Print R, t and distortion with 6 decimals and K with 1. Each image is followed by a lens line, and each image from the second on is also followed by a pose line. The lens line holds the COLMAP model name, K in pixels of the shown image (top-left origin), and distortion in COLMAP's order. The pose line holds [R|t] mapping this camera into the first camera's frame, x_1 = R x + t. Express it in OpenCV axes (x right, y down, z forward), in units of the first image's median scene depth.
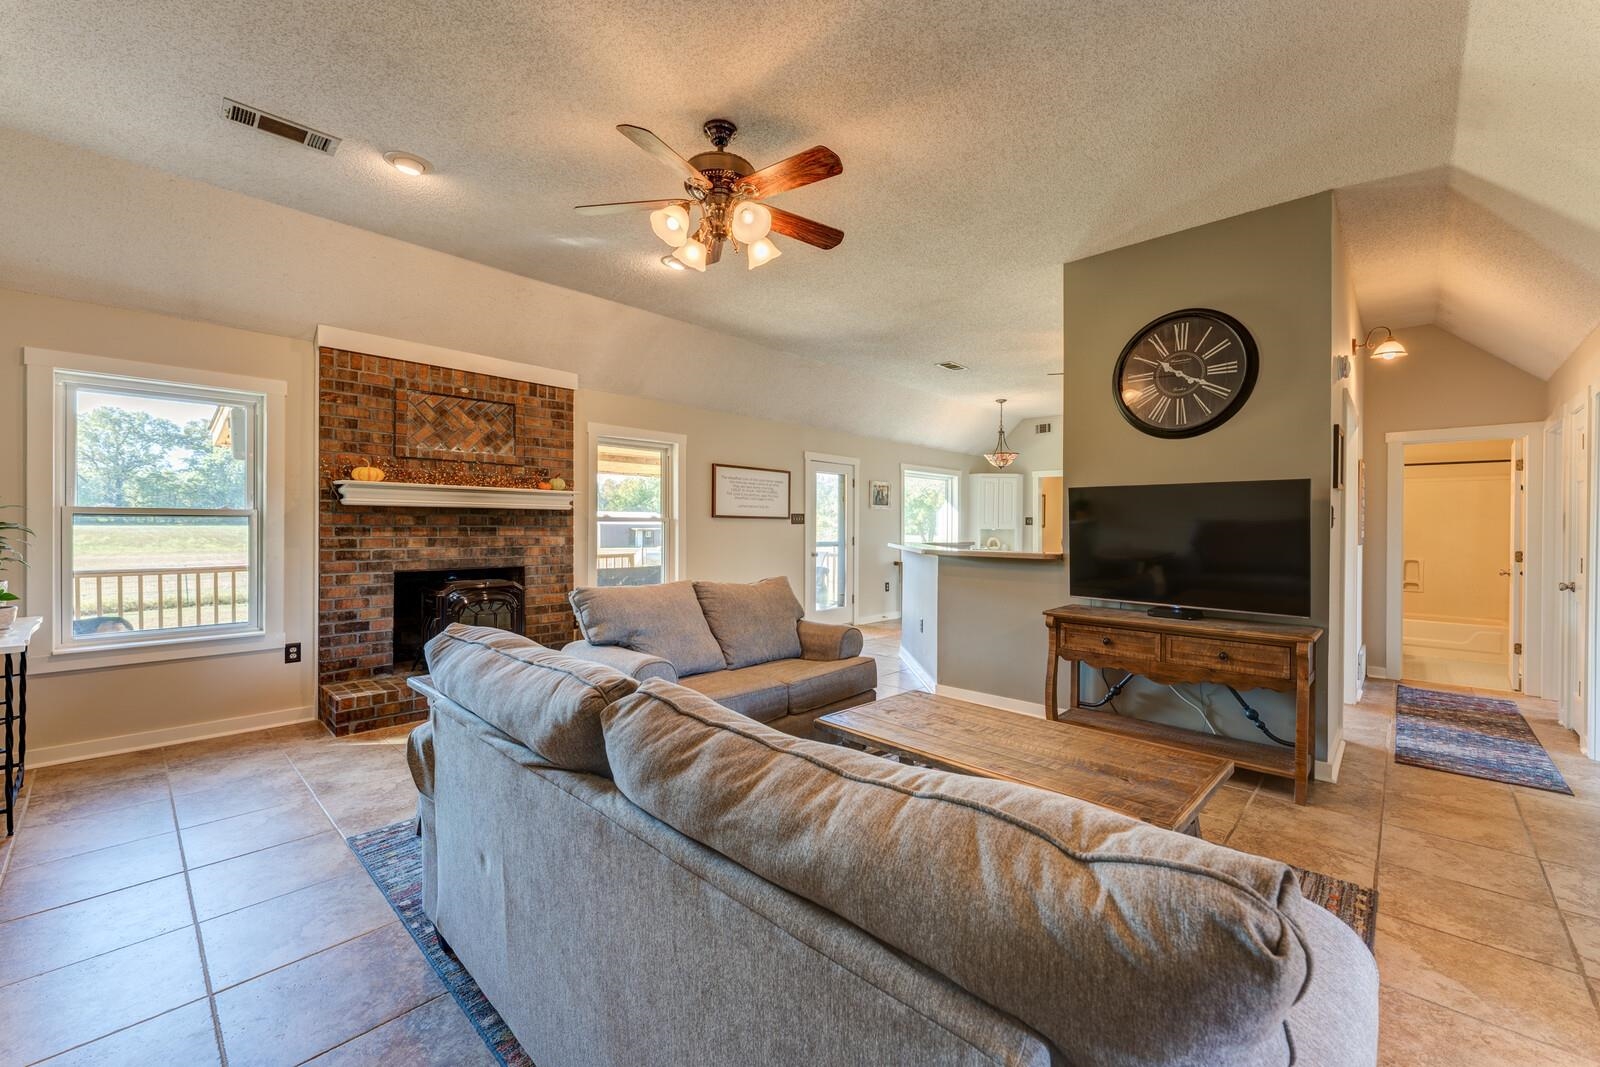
lens RADIAL K [[642.9, 0, 800.0], [0, 642.9, 533.5], [0, 0, 1]] dist [-0.000287, -0.000062]
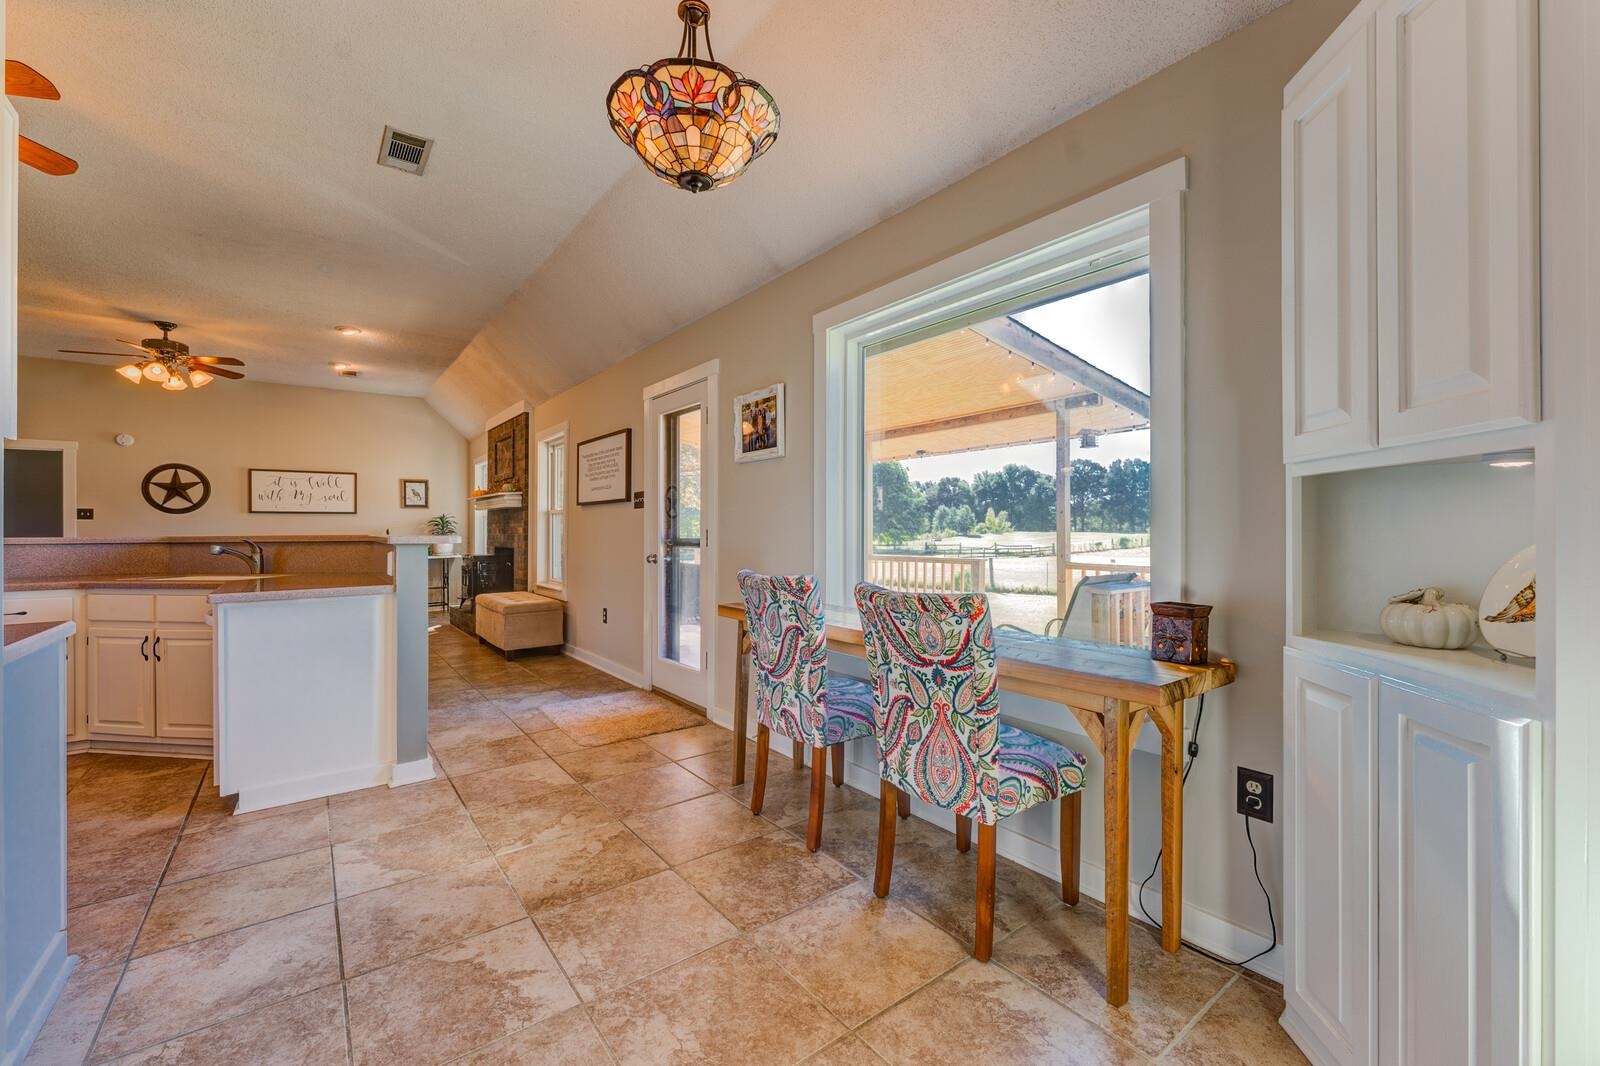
lens RADIAL K [[653.3, 0, 800.0], [0, 653.3, 533.0], [0, 0, 1]] dist [-0.000425, -0.000282]
pose [[-0.162349, -0.002411, -0.986730, 0.908984], [-0.009659, 0.999953, -0.000854, 0.012874], [0.986686, 0.009393, -0.162364, 1.904293]]
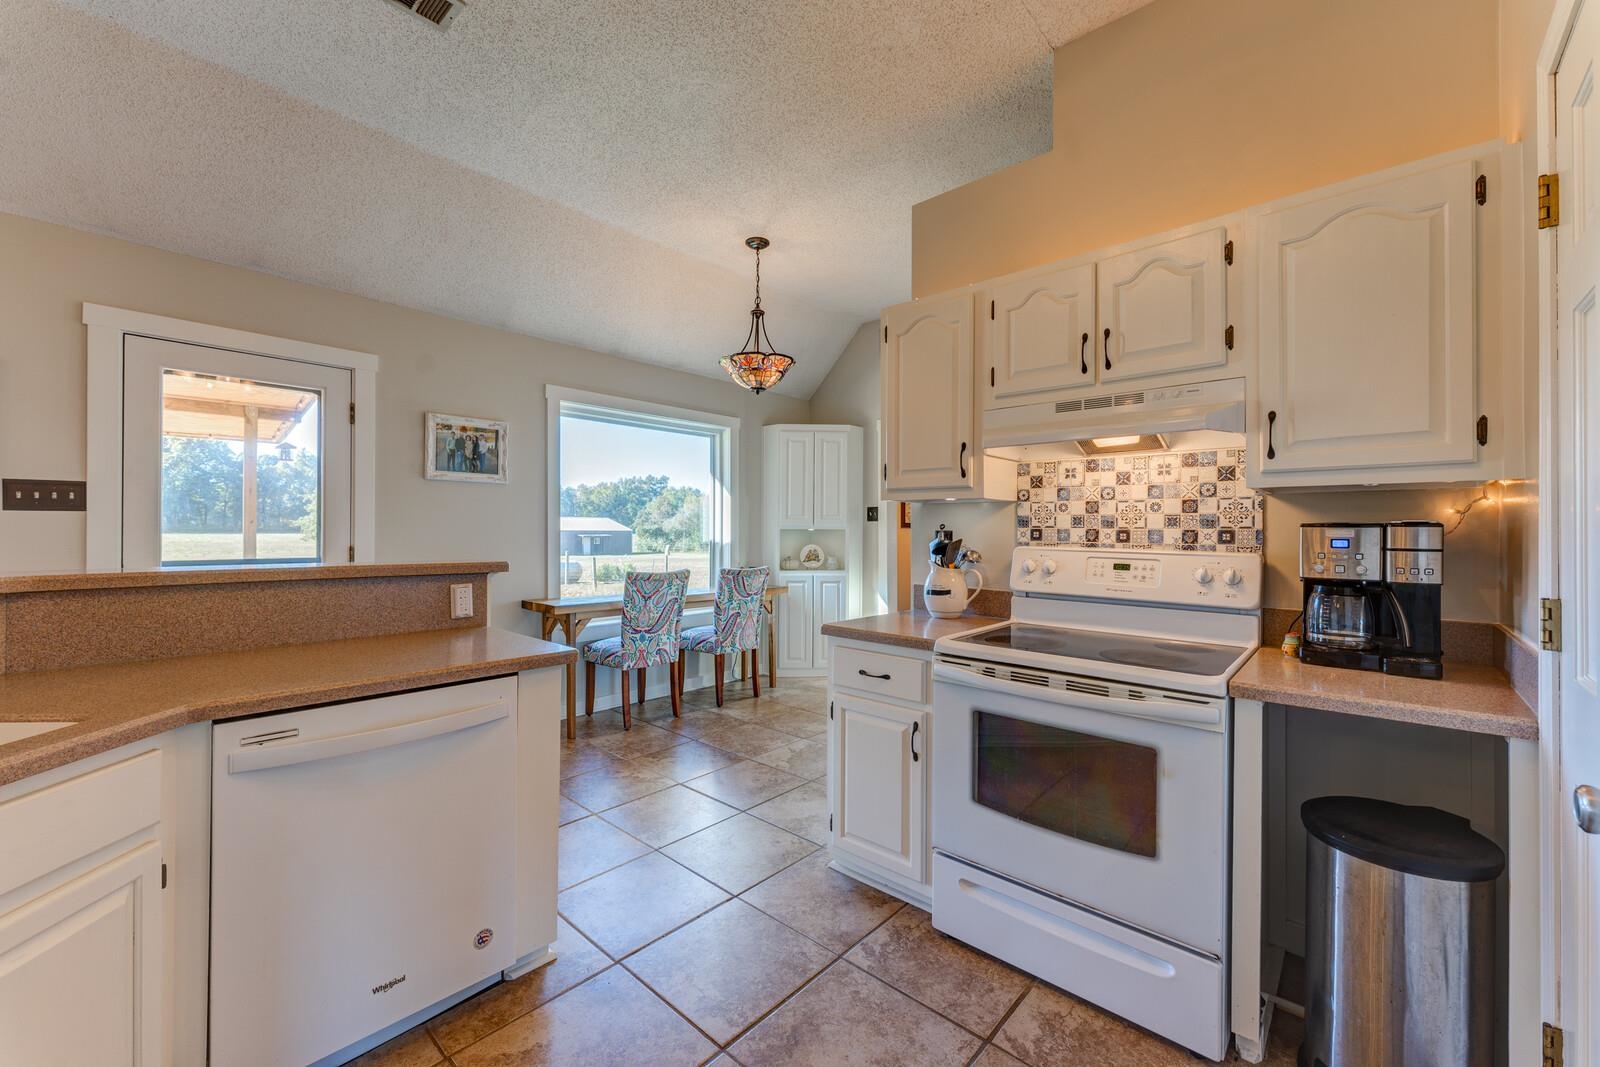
lens RADIAL K [[642.9, 0, 800.0], [0, 642.9, 533.5], [0, 0, 1]] dist [-0.000287, -0.000062]
pose [[0.999652, -0.003607, 0.026129, 0.588774], [0.003850, 0.999950, -0.009251, 0.003273], [-0.026094, 0.009349, 0.999616, 0.977738]]
